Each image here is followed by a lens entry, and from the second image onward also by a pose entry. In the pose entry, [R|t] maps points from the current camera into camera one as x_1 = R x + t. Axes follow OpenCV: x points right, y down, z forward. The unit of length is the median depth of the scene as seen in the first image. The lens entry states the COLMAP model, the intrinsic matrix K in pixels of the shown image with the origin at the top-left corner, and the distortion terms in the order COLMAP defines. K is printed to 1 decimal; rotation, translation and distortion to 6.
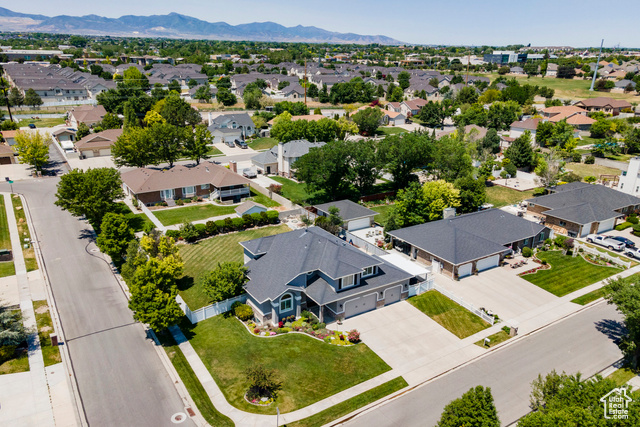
lens RADIAL K [[483.0, 0, 319.2], [0, 483.0, 231.6], [0, 0, 1]] dist [0.029446, 0.029945]
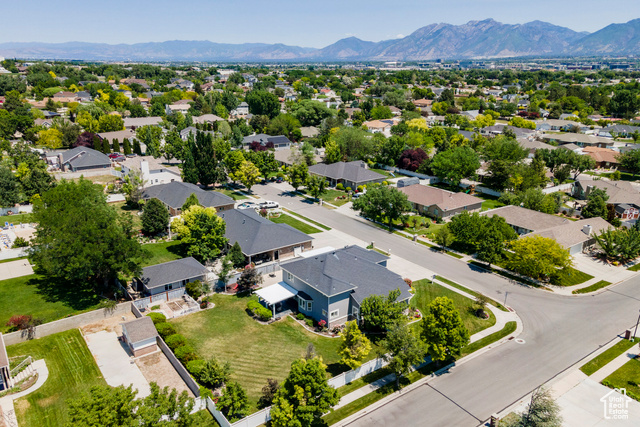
lens RADIAL K [[483.0, 0, 319.2], [0, 483.0, 231.6], [0, 0, 1]] dist [0.029446, 0.029945]
pose [[-0.068860, -0.343152, 0.936752, -0.803103], [0.343444, 0.873431, 0.345203, -0.337250], [-0.936646, 0.345492, 0.057709, 0.718517]]
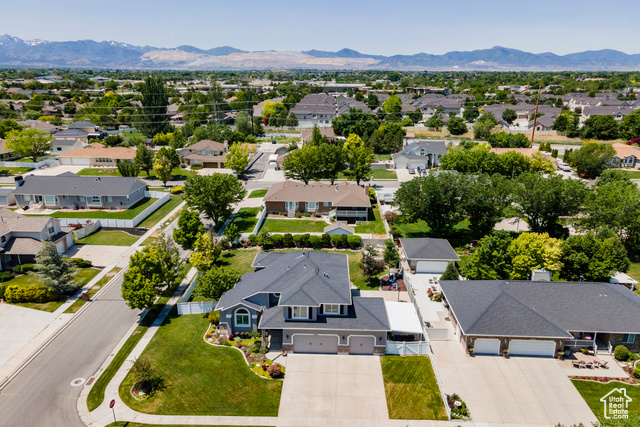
lens RADIAL K [[483.0, 0, 319.2], [0, 483.0, 231.6], [0, 0, 1]] dist [0.029446, 0.029945]
pose [[0.826825, 0.166356, -0.537296, 0.383130], [-0.198012, 0.980199, -0.001226, -0.037591], [0.526452, 0.107405, 0.843393, 0.152891]]
